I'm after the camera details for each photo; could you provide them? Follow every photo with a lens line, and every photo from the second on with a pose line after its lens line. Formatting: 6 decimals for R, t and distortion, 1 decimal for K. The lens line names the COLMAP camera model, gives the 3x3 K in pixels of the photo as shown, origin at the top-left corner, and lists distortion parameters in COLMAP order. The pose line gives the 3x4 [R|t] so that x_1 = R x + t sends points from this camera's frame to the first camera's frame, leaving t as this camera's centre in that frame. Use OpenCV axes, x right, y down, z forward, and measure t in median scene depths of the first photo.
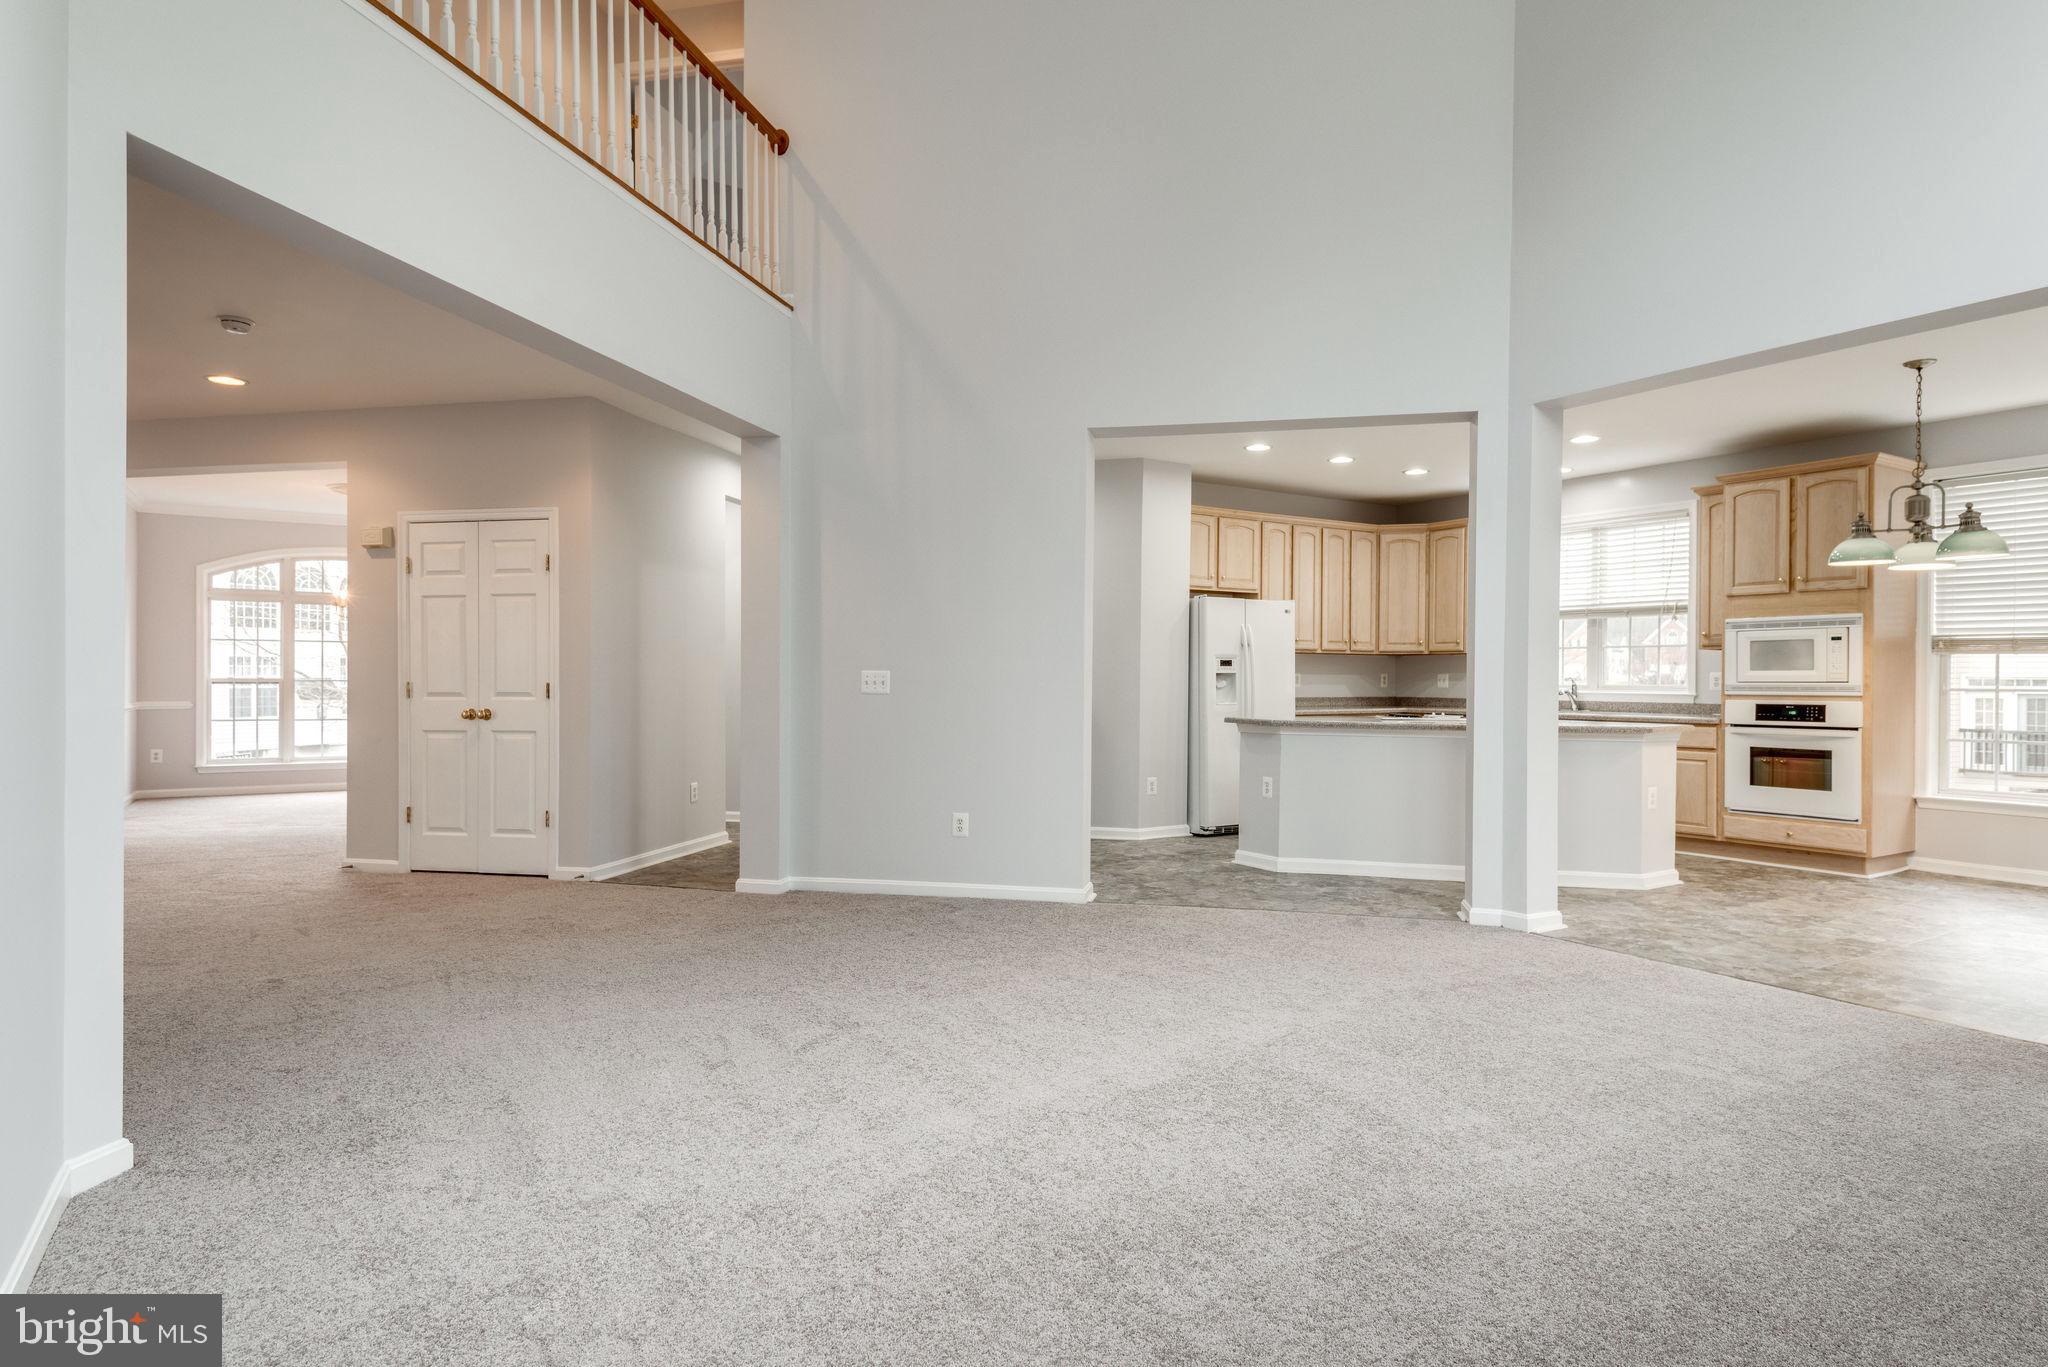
lens RADIAL K [[1135.6, 0, 1035.4], [0, 1135.6, 680.5], [0, 0, 1]] dist [0.043885, -0.026593]
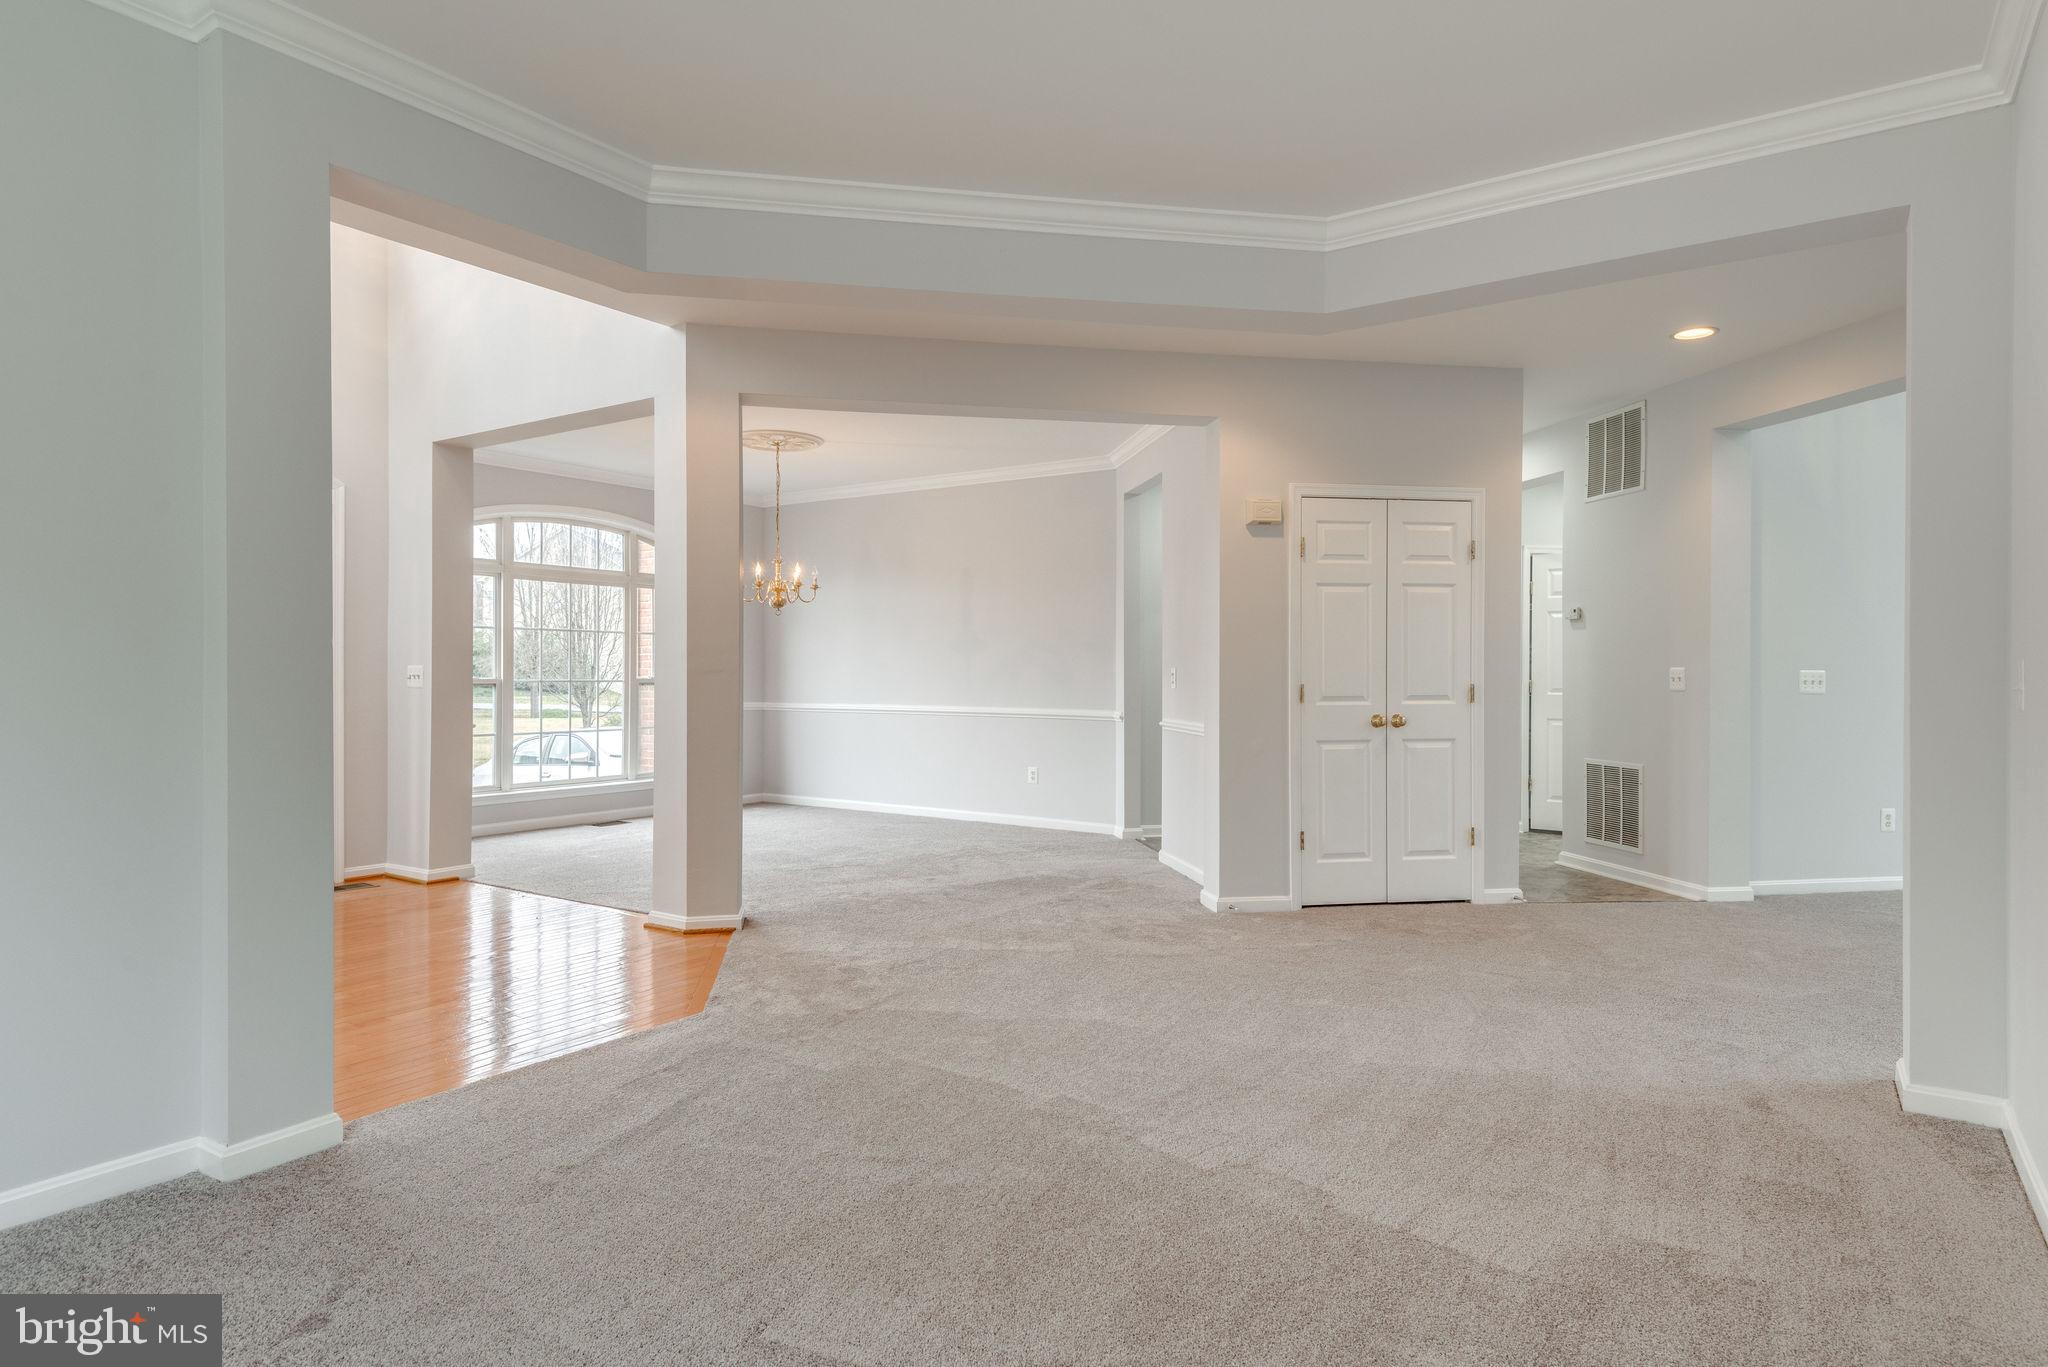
lens RADIAL K [[1135.6, 0, 1035.4], [0, 1135.6, 680.5], [0, 0, 1]] dist [0.043885, -0.026593]
pose [[0.921973, -0.005951, 0.387209, -0.843211], [0.002737, 0.999957, 0.008851, -0.007522], [-0.387245, -0.007101, 0.921949, 0.241447]]
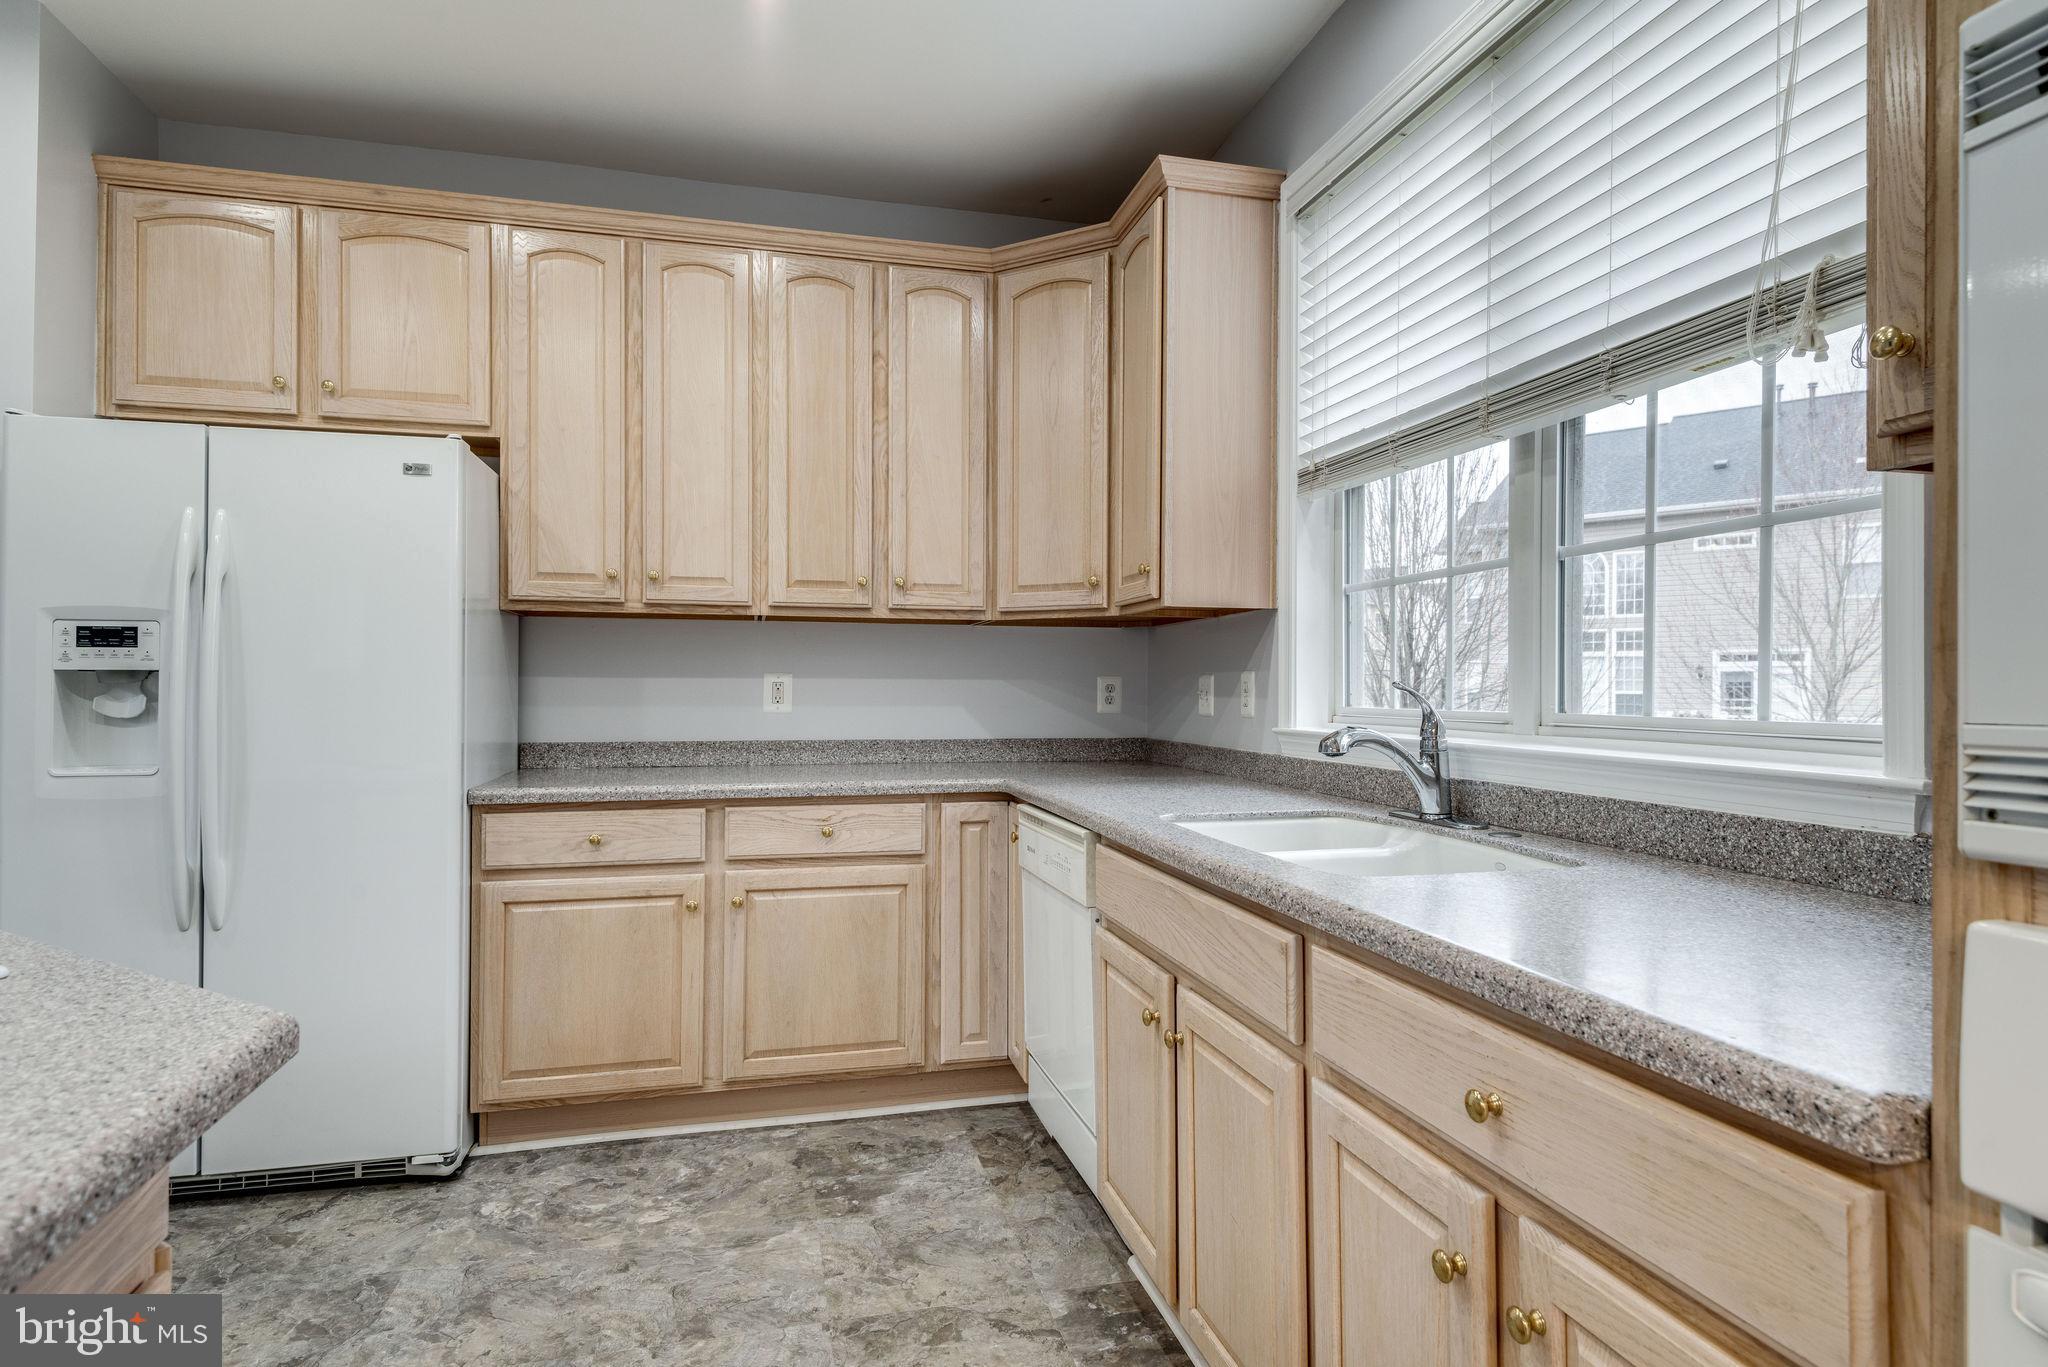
lens RADIAL K [[1135.6, 0, 1035.4], [0, 1135.6, 680.5], [0, 0, 1]] dist [0.043885, -0.026593]
pose [[0.948720, -0.003120, -0.316102, 0.495357], [-0.000159, 0.999946, -0.010349, -0.000740], [0.316117, 0.009869, 0.948669, 0.788596]]
